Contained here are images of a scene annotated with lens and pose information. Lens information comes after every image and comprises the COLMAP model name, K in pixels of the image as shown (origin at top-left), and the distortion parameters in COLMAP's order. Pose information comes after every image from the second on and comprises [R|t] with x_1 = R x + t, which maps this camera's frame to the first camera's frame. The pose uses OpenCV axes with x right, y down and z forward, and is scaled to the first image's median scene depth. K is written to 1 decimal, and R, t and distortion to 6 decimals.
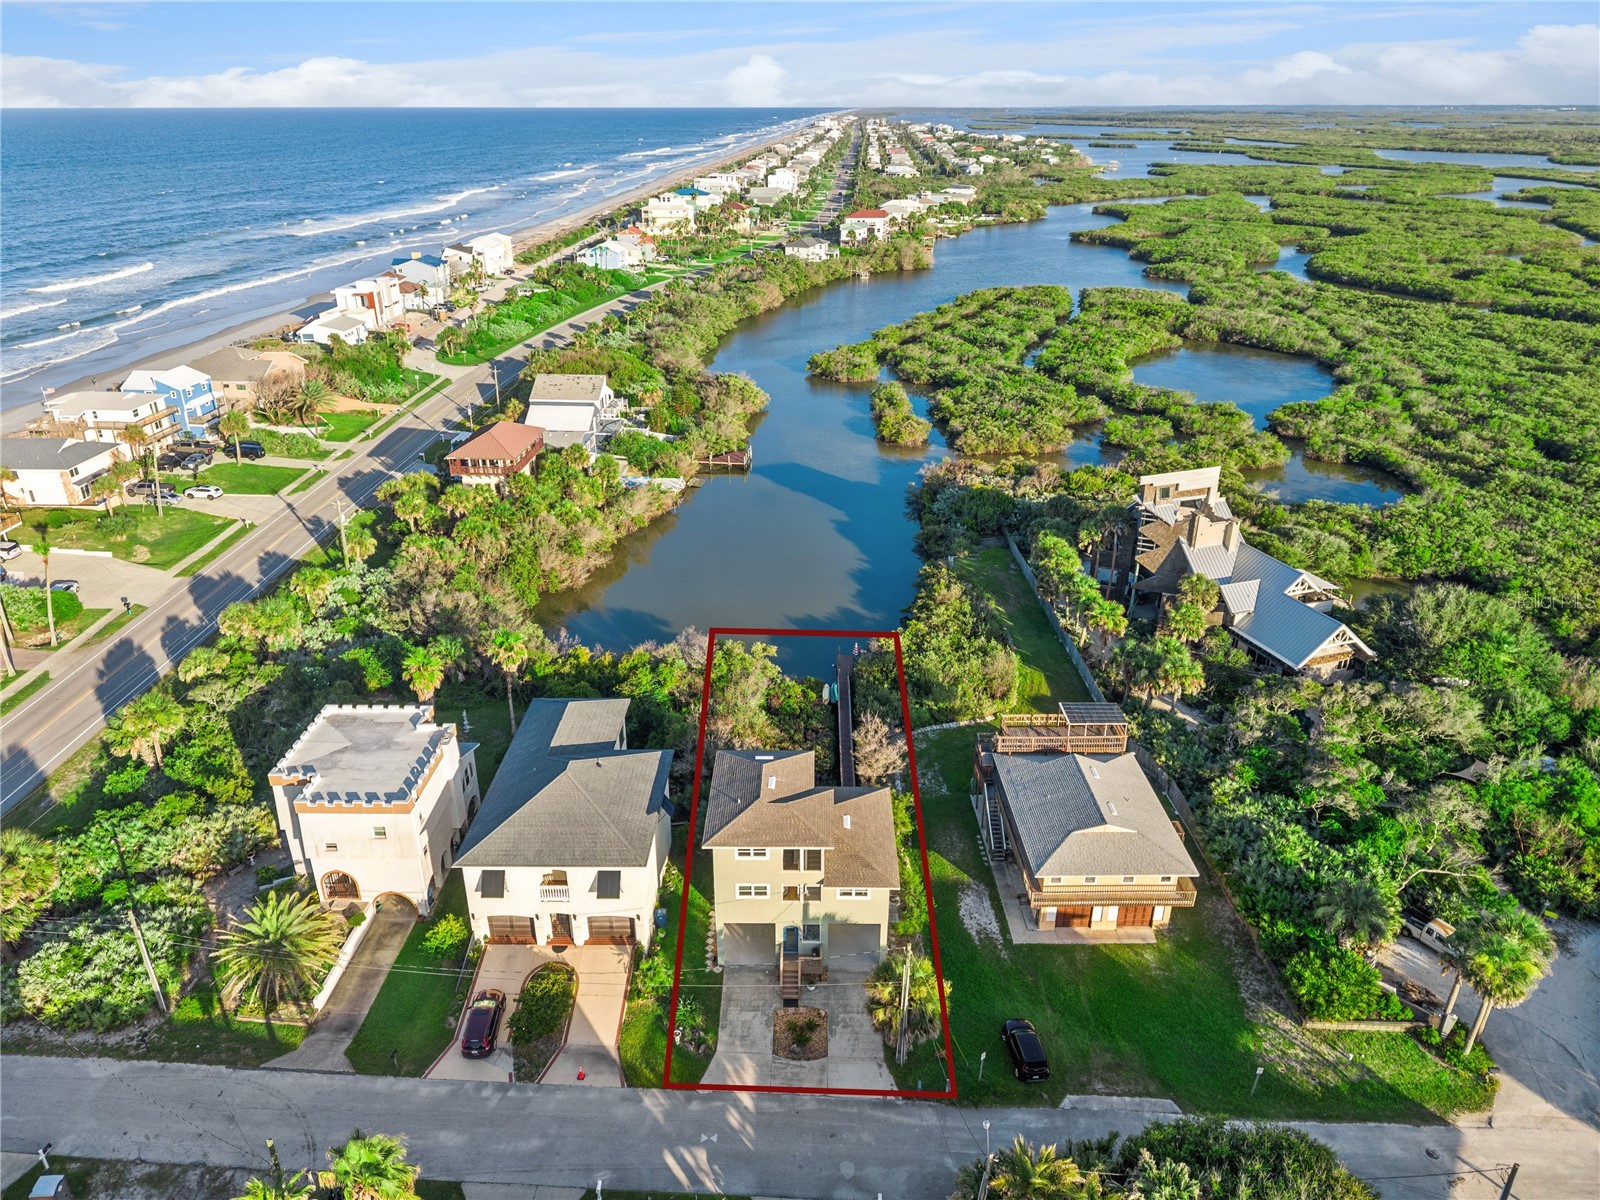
lens RADIAL K [[1078.8, 0, 796.7], [0, 1078.8, 658.5], [0, 0, 1]] dist [0.010499, -0.004292]
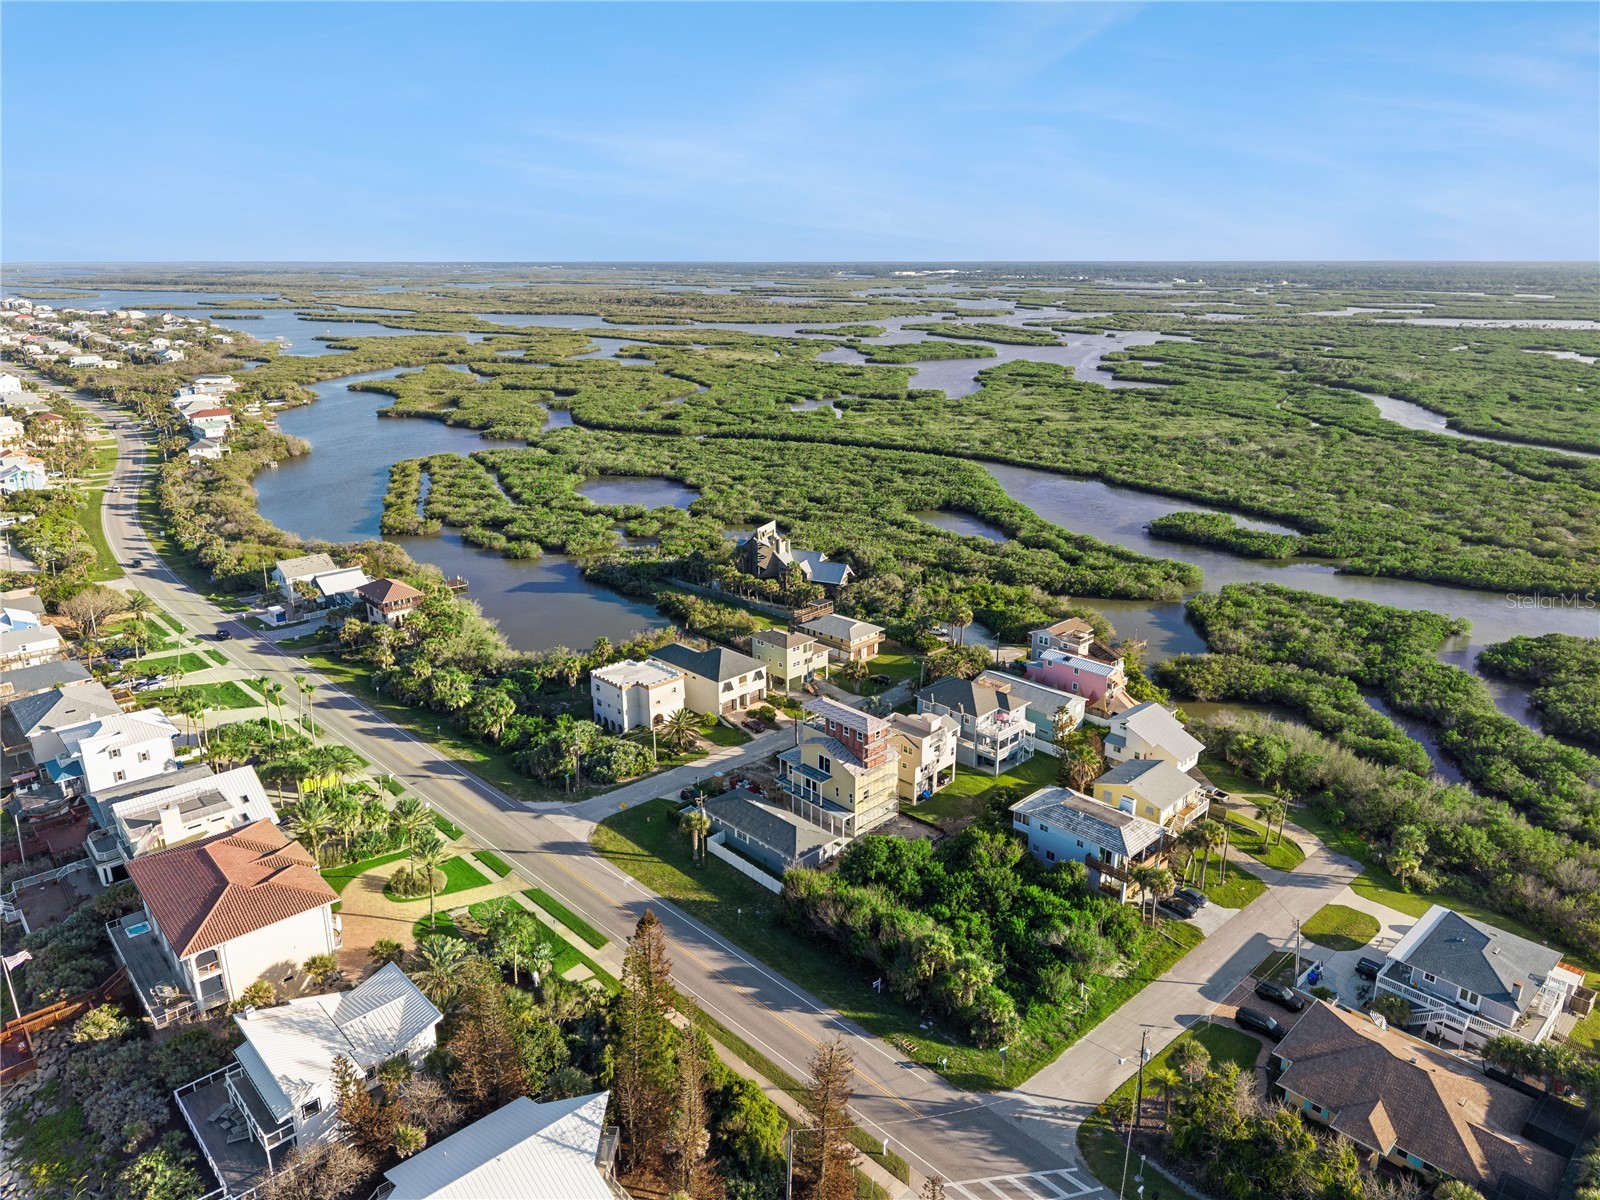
lens RADIAL K [[1086.1, 0, 800.0], [0, 1086.1, 600.0], [0, 0, 1]] dist [0.002036, -0.000927]
pose [[0.706329, -0.215721, 0.674214, -0.730010], [0.325876, 0.944601, -0.039164, 0.060883], [-0.628414, 0.247373, 0.737497, -0.462466]]
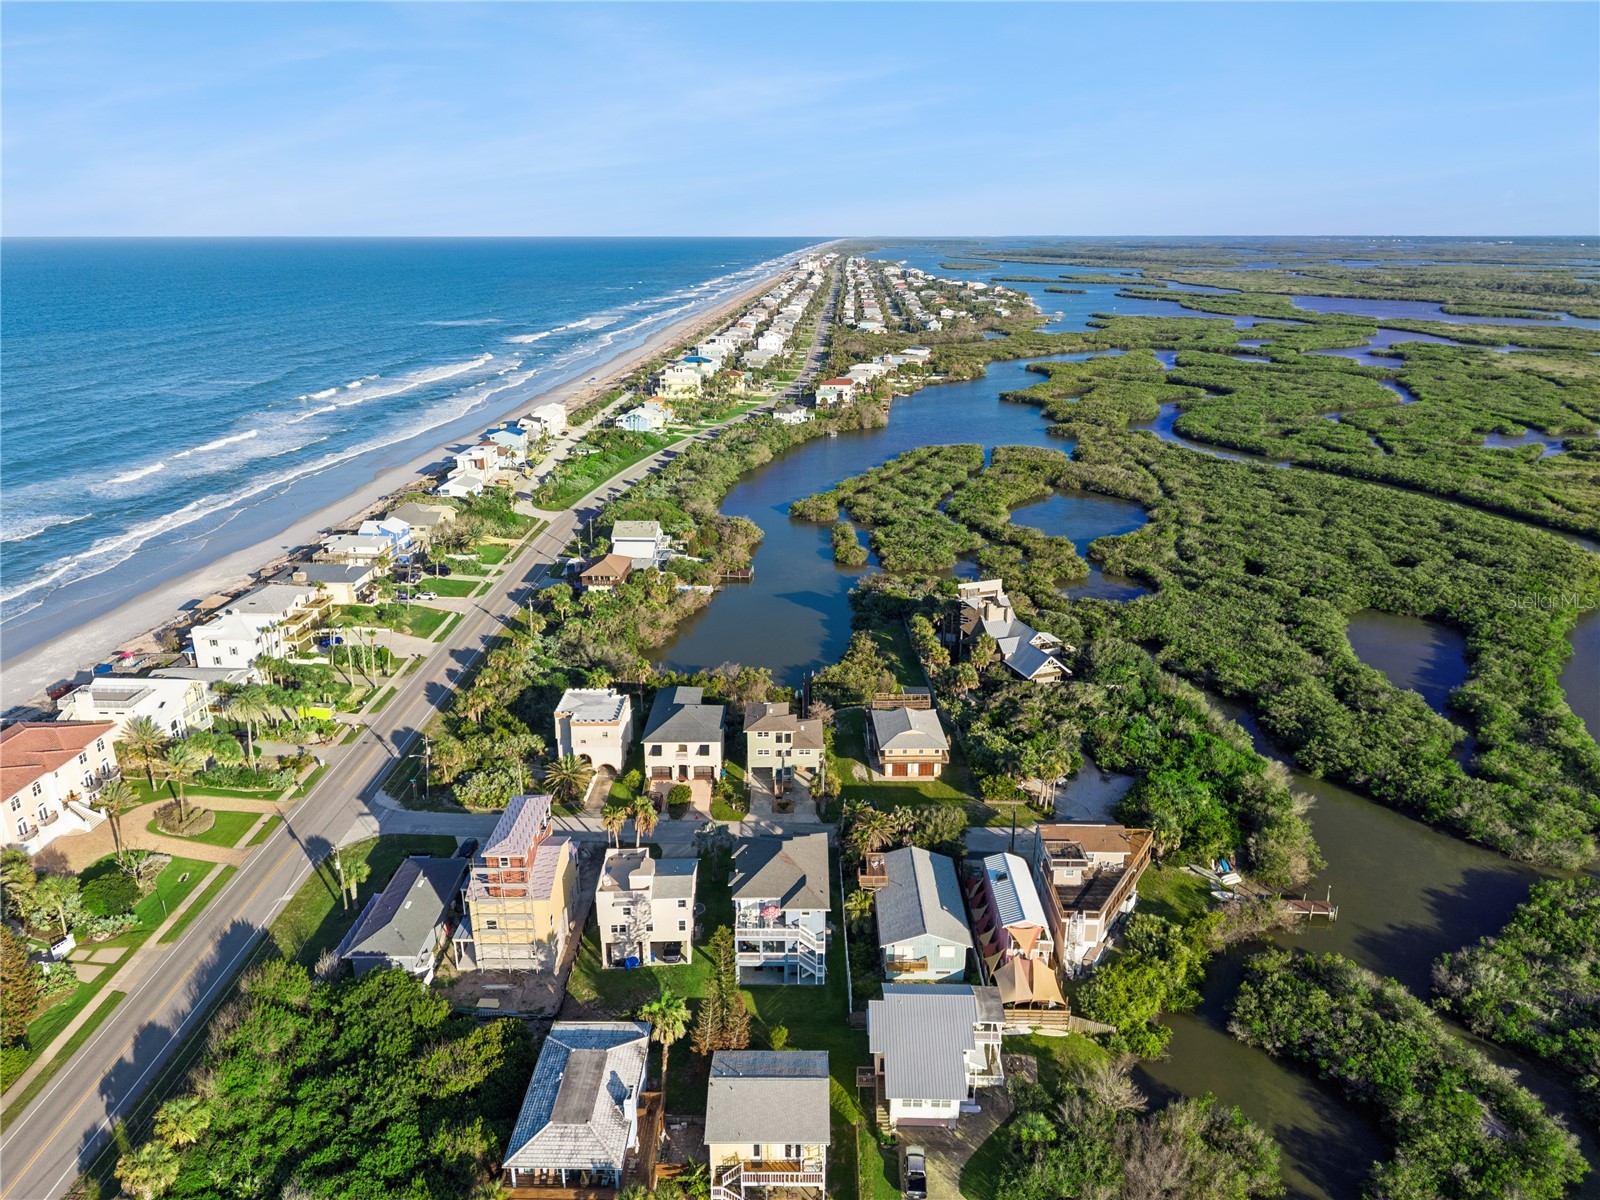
lens RADIAL K [[1093.5, 0, 766.8], [0, 1093.5, 599.5], [0, 0, 1]] dist [0.003998, -0.001026]
pose [[0.999878, -0.003244, -0.015258, 0.002212], [0.000879, 0.988308, -0.152470, 0.090278], [0.015574, 0.152438, 0.988190, -0.541663]]
